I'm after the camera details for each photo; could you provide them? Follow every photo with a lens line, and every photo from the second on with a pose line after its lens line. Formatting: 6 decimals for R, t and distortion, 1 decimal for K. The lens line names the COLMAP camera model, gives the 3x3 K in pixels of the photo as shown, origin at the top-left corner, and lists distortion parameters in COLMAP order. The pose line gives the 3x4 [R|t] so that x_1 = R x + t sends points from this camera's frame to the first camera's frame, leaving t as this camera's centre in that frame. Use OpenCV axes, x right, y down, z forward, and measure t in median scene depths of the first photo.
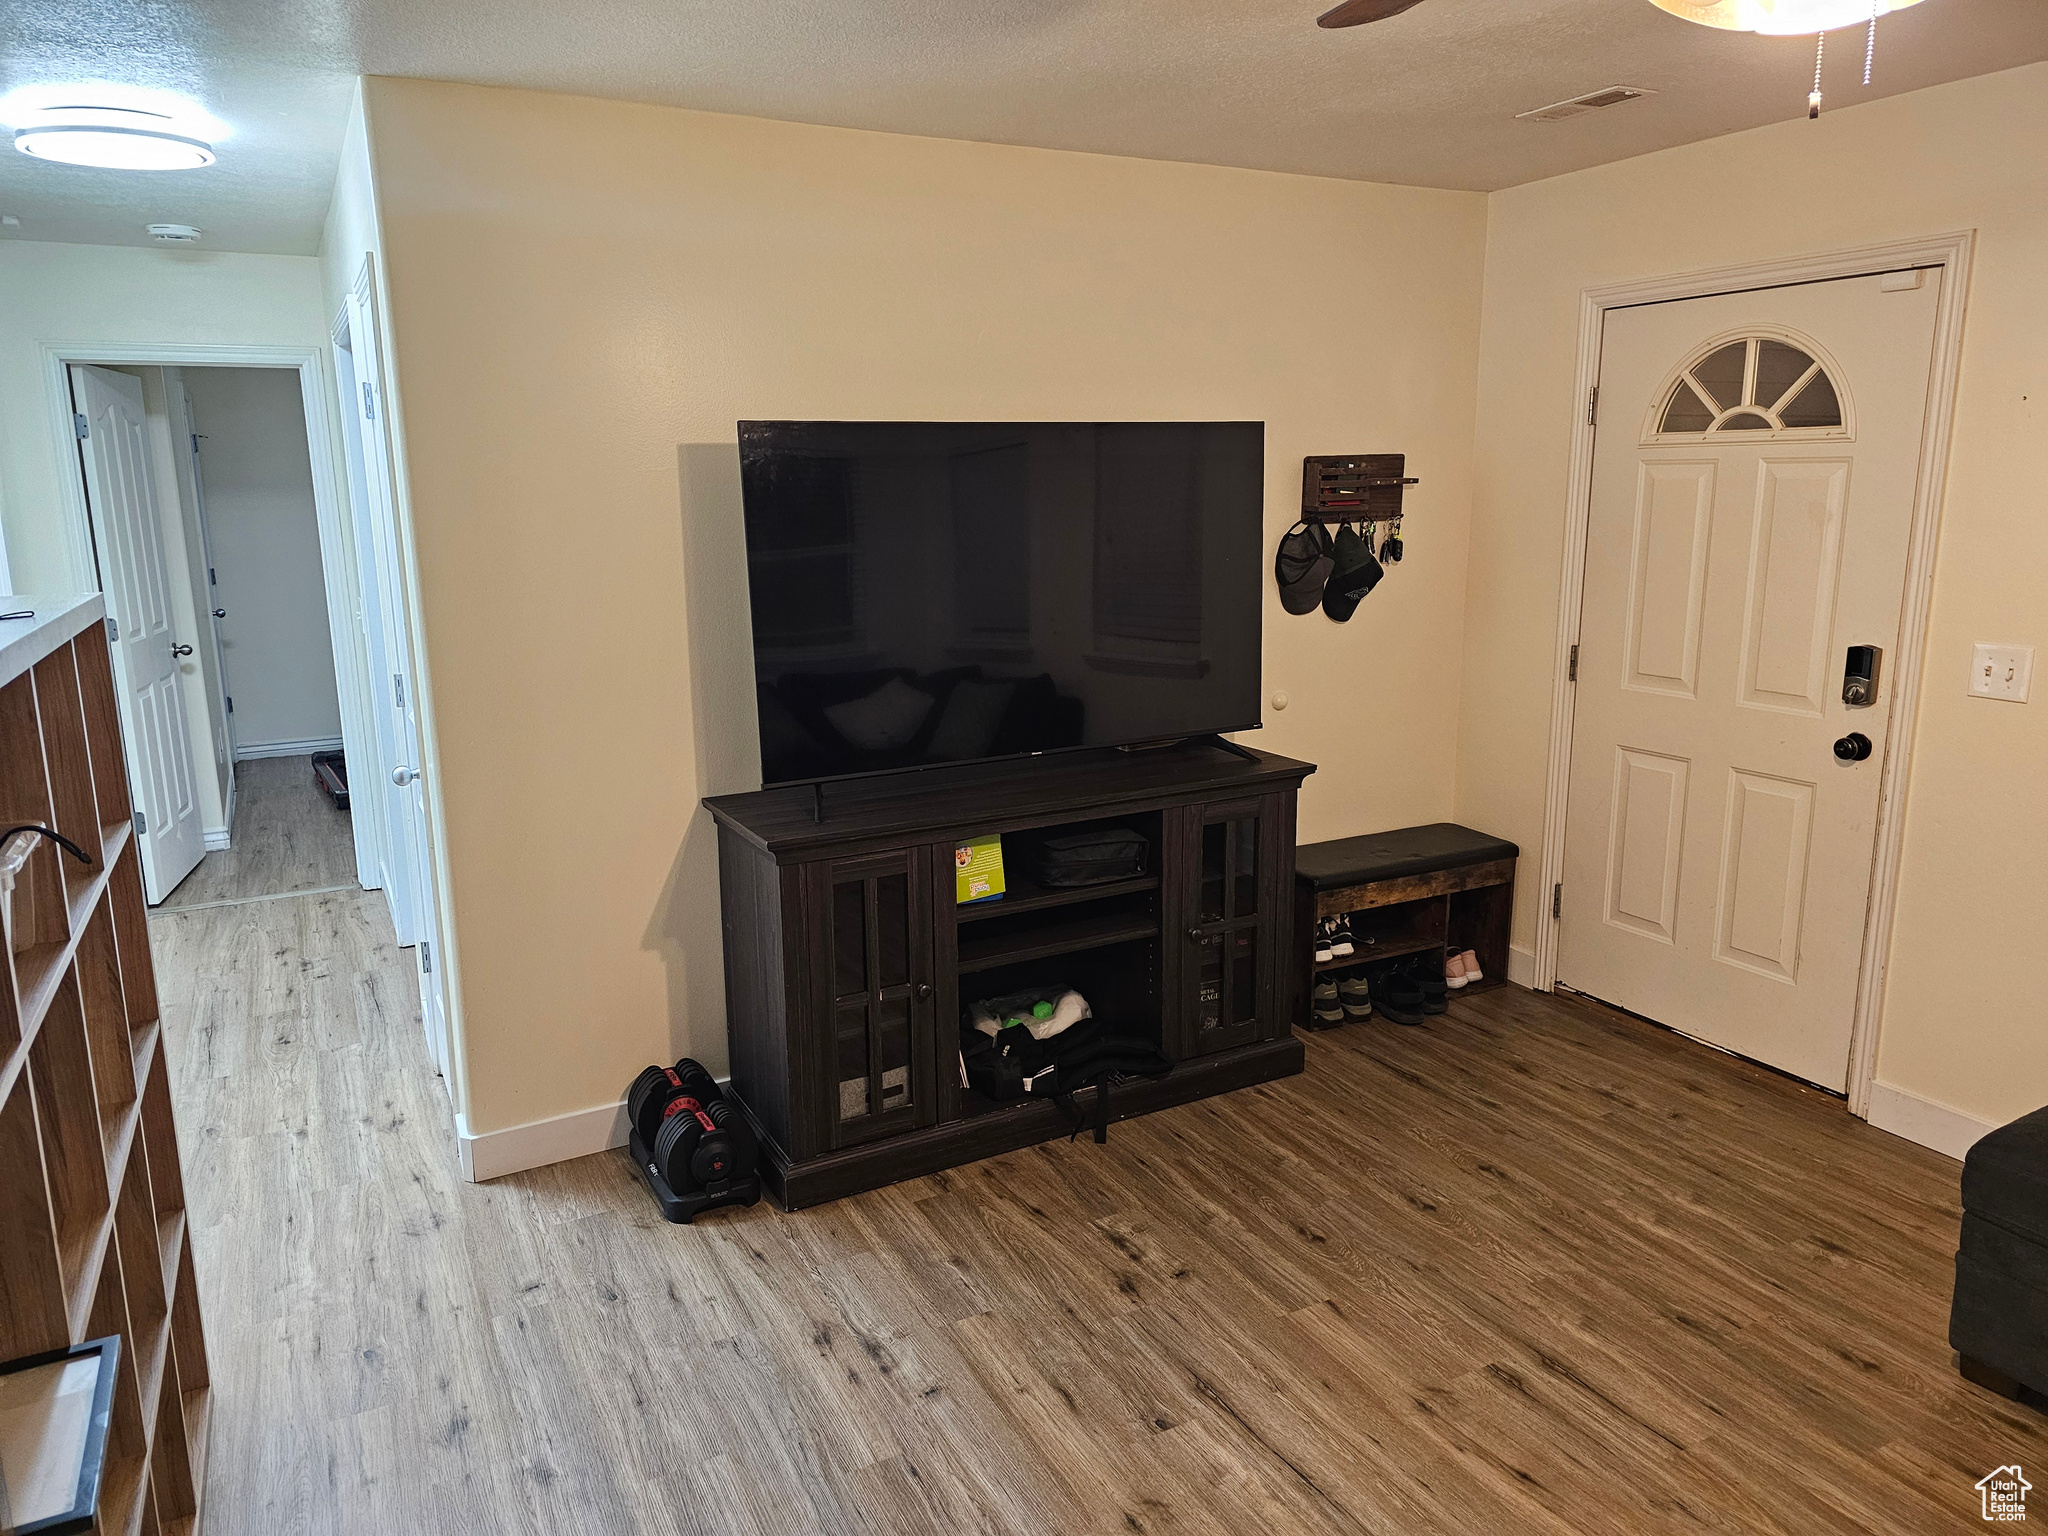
lens RADIAL K [[1371.1, 0, 1016.8], [0, 1371.1, 736.0], [0, 0, 1]] dist [0.053504, -0.055084]
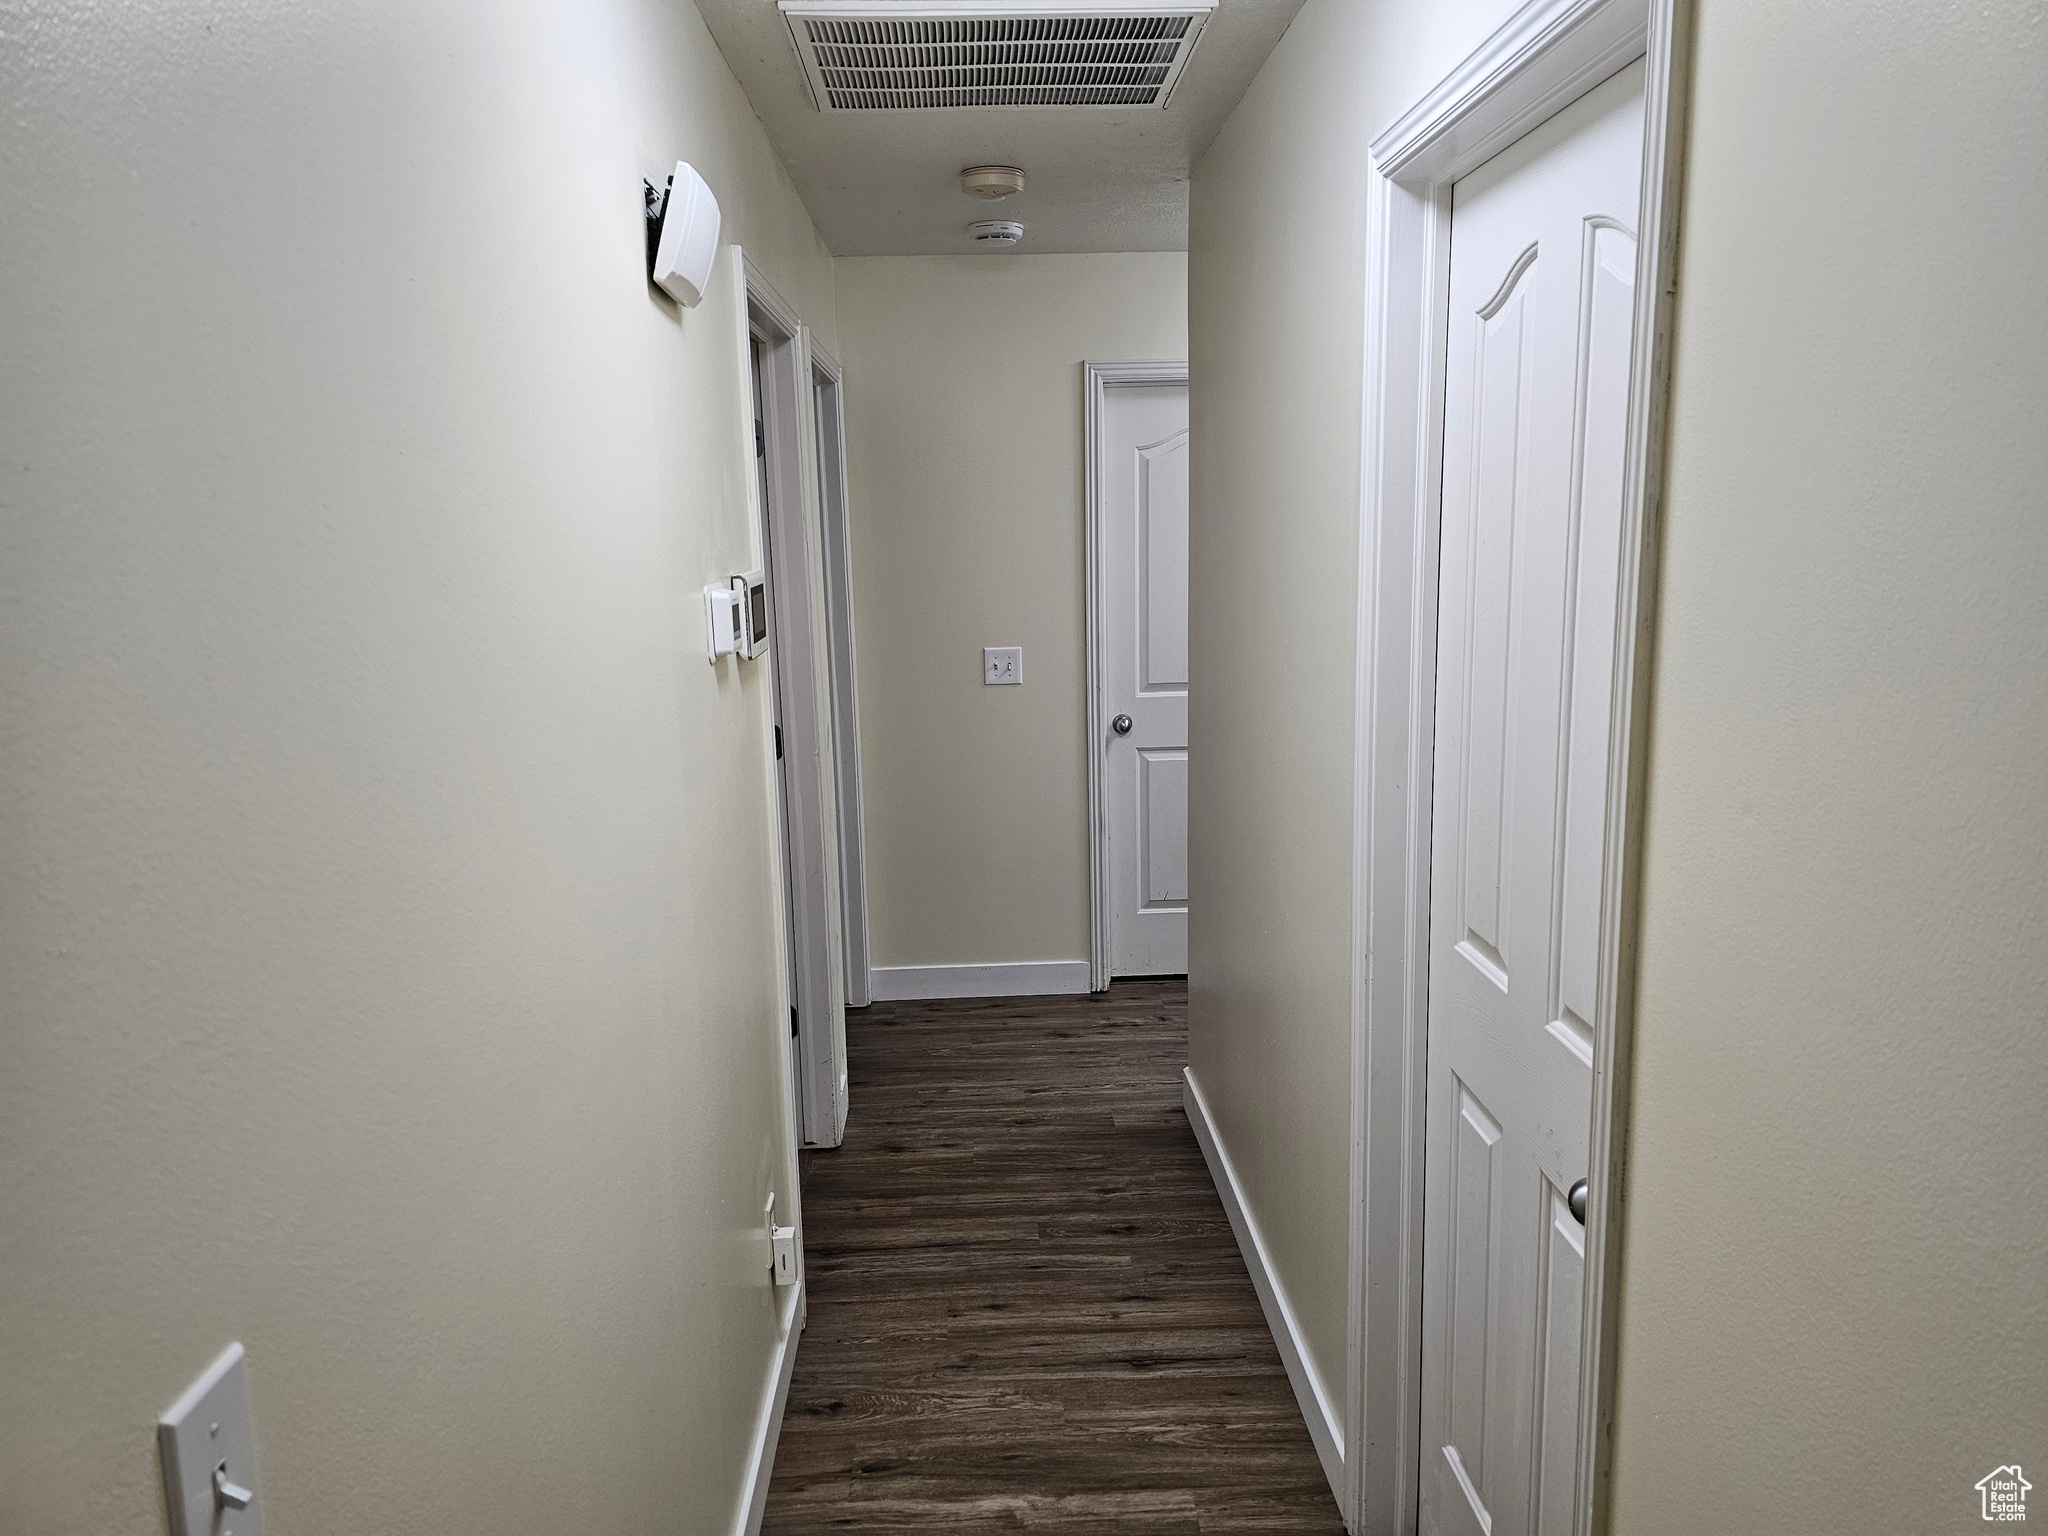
lens RADIAL K [[1371.1, 0, 1016.8], [0, 1371.1, 736.0], [0, 0, 1]] dist [0.053504, -0.055084]
pose [[0.486504, -0.166983, 0.857573, -0.783159], [0.197002, 0.977253, 0.078527, -0.069012], [-0.851178, 0.130740, 0.508333, 0.328367]]
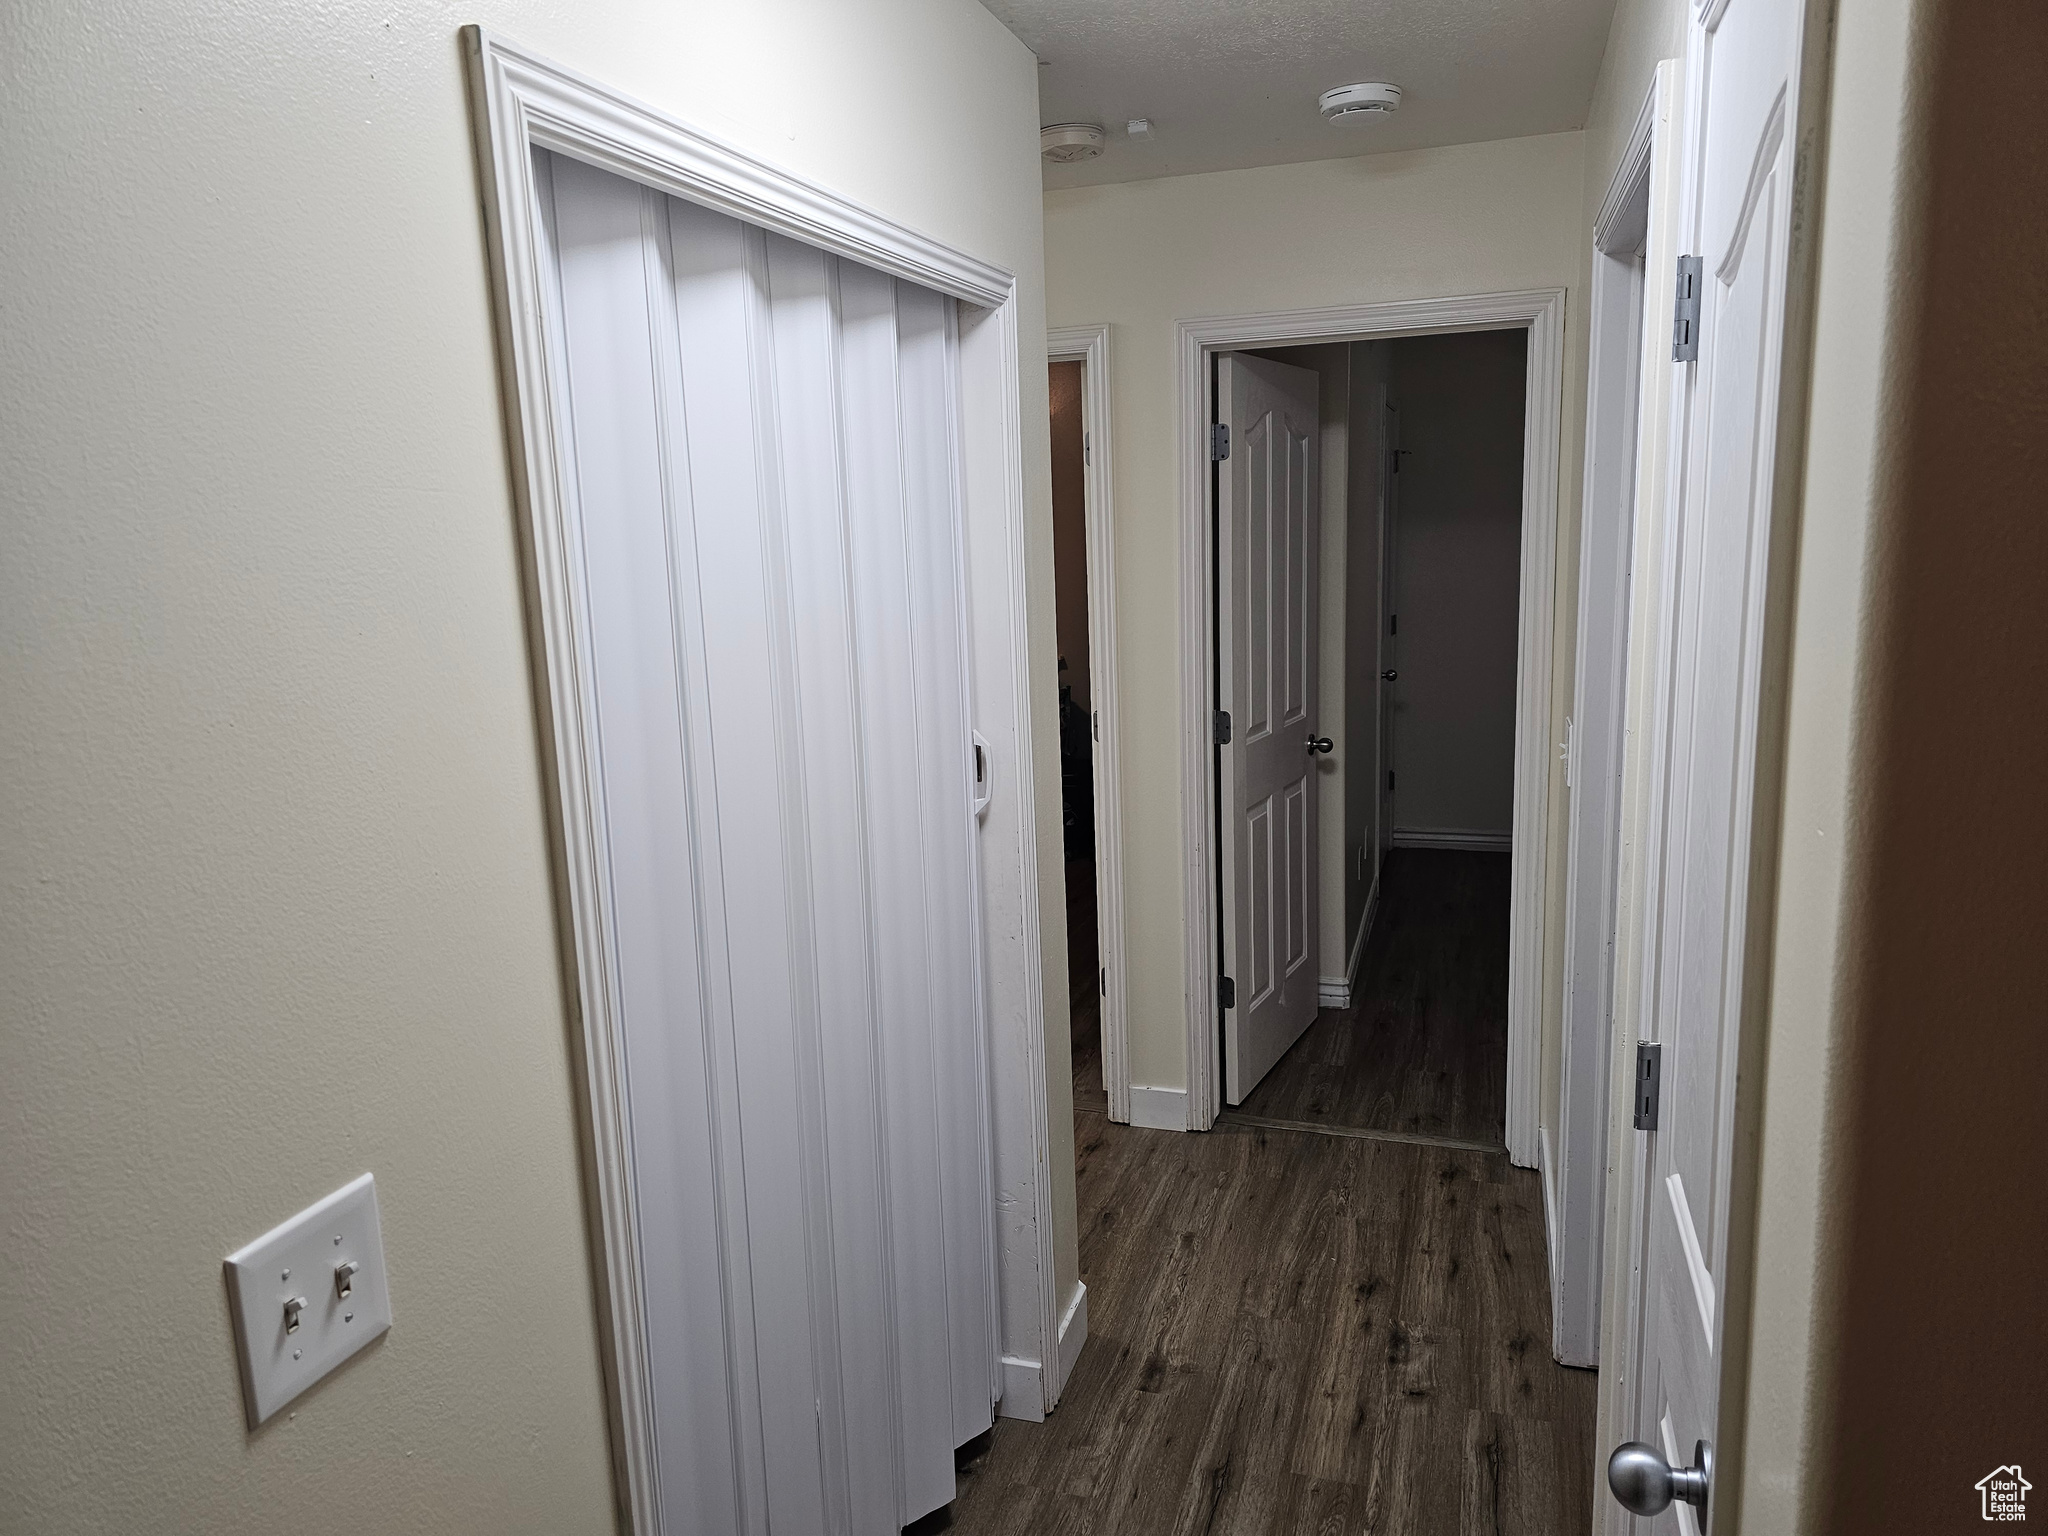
lens RADIAL K [[1371.1, 0, 1016.8], [0, 1371.1, 736.0], [0, 0, 1]] dist [0.053504, -0.055084]
pose [[0.685612, 0.114325, -0.718934, -0.137520], [-0.120714, 0.991773, 0.042593, -0.056220], [0.717889, 0.057584, 0.693772, 0.275074]]
